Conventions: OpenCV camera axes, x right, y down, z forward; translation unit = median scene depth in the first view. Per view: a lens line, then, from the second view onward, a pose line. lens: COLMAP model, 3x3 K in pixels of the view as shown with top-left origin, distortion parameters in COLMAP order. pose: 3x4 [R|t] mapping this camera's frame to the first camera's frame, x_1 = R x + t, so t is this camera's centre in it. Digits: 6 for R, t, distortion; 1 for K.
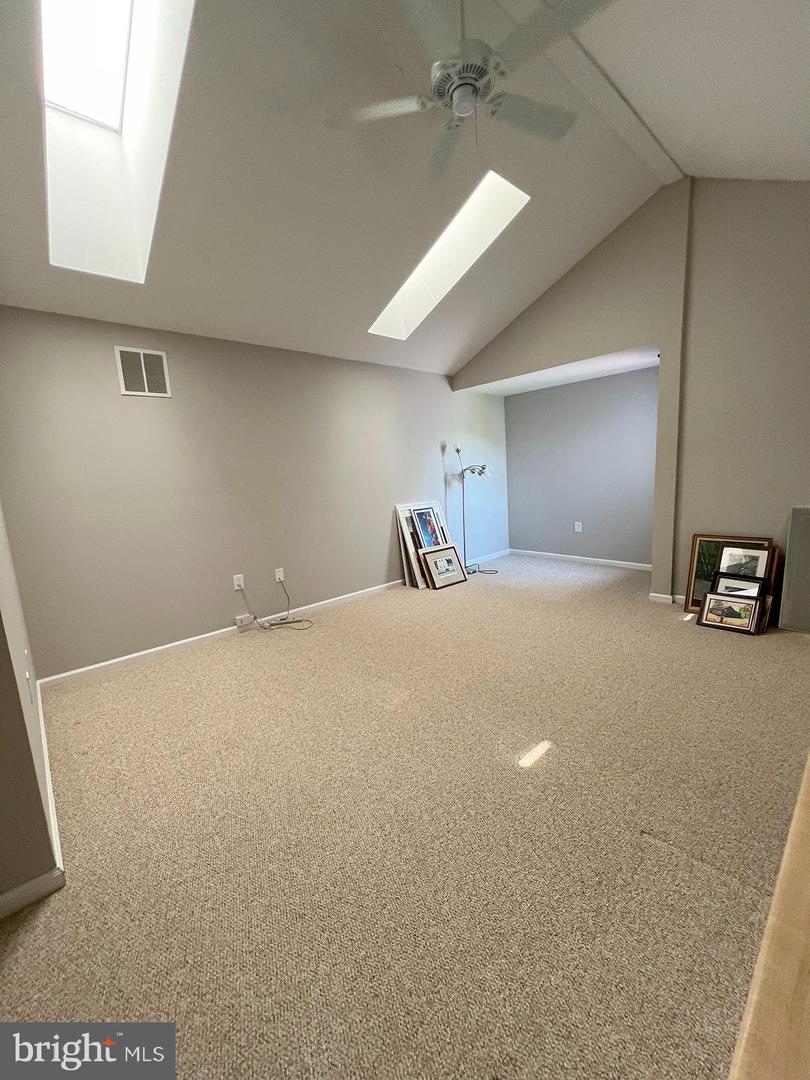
lens RADIAL K [[429.2, 0, 405.0], [0, 429.2, 540.0], [0, 0, 1]] dist [-0.000089, -0.000028]
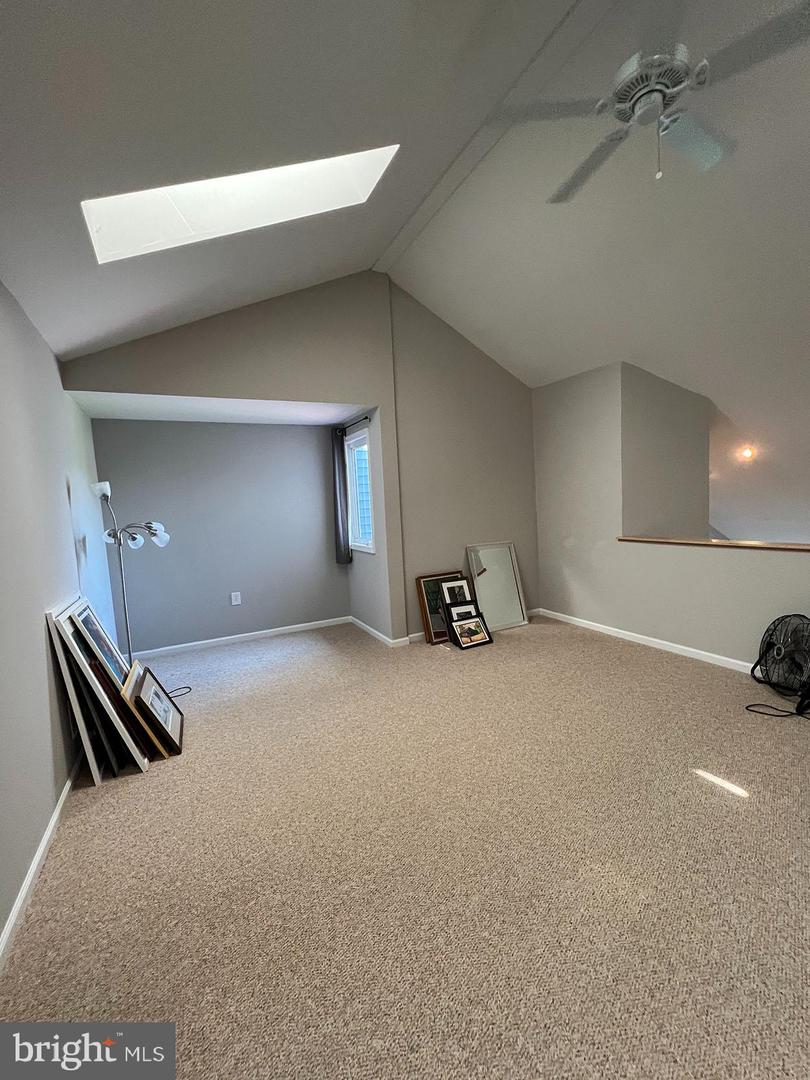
lens RADIAL K [[439.6, 0, 405.0], [0, 439.6, 540.0], [0, 0, 1]] dist [0.000262, 0.000048]
pose [[0.256252, -0.042590, 0.965671, -0.477332], [0.188056, 0.982136, -0.006587, -0.112644], [-0.948140, 0.183288, 0.259683, 0.721004]]
